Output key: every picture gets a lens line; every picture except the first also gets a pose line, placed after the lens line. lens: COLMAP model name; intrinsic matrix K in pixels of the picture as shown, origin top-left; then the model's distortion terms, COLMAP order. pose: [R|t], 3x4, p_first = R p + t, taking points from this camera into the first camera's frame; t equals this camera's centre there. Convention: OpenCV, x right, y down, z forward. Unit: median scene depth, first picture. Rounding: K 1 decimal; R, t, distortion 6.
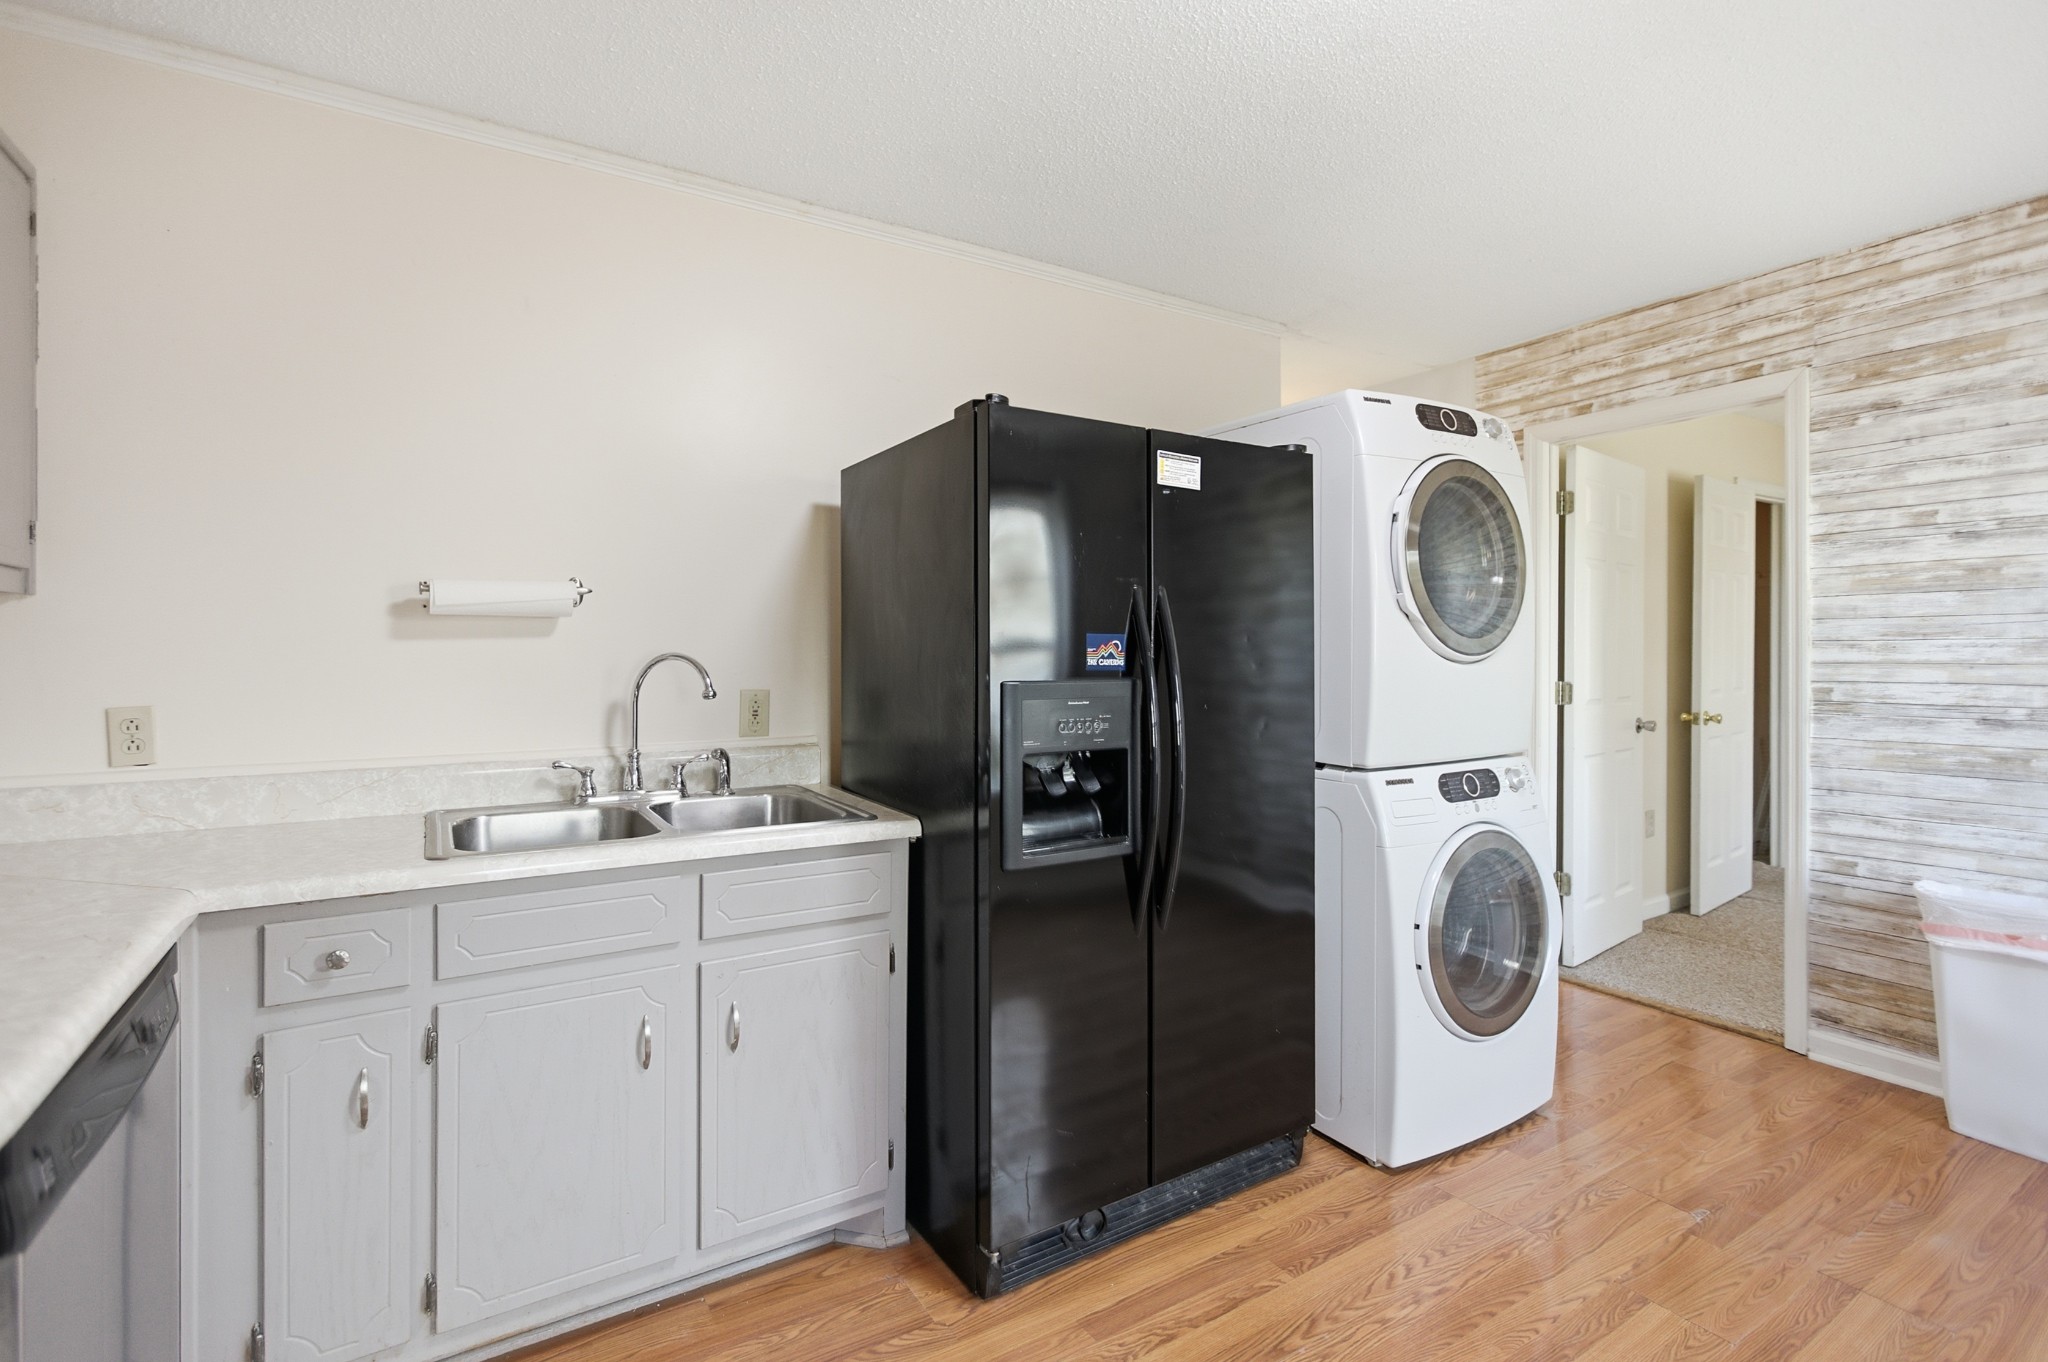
lens RADIAL K [[922.8, 0, 994.9], [0, 922.8, 654.8], [0, 0, 1]] dist [-0.008140, 0.003120]
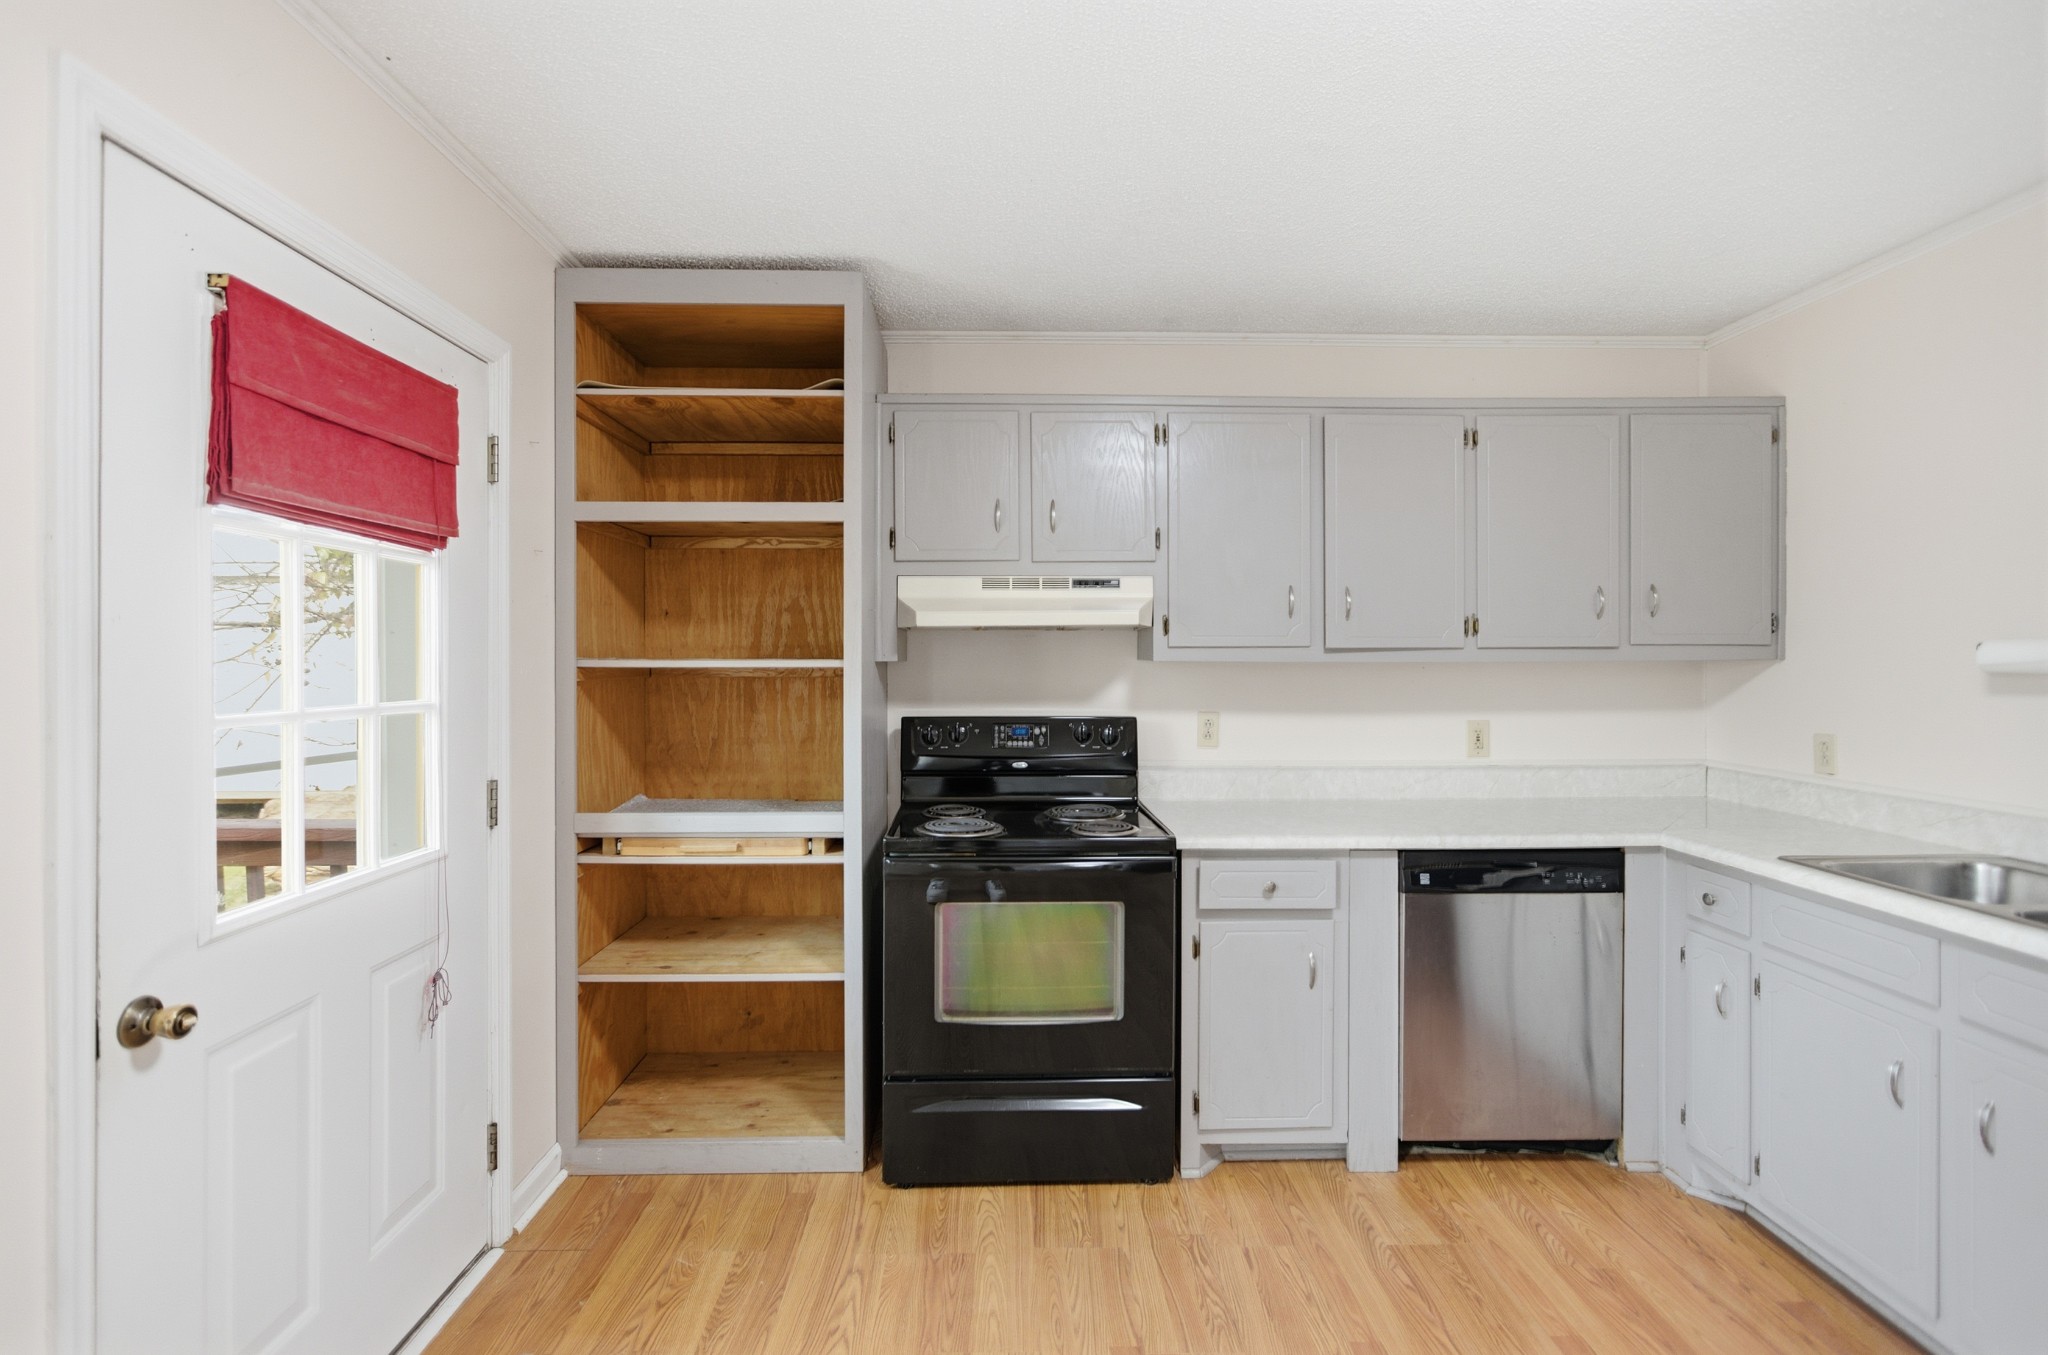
lens RADIAL K [[918.6, 0, 1016.0], [0, 918.6, 671.7], [0, 0, 1]] dist [0.001509, 0.000463]
pose [[-0.504984, 0.011449, -0.863053, 0.853024], [-0.004523, 0.999863, 0.015910, -0.052965], [0.863117, 0.011938, -0.504863, 0.530727]]
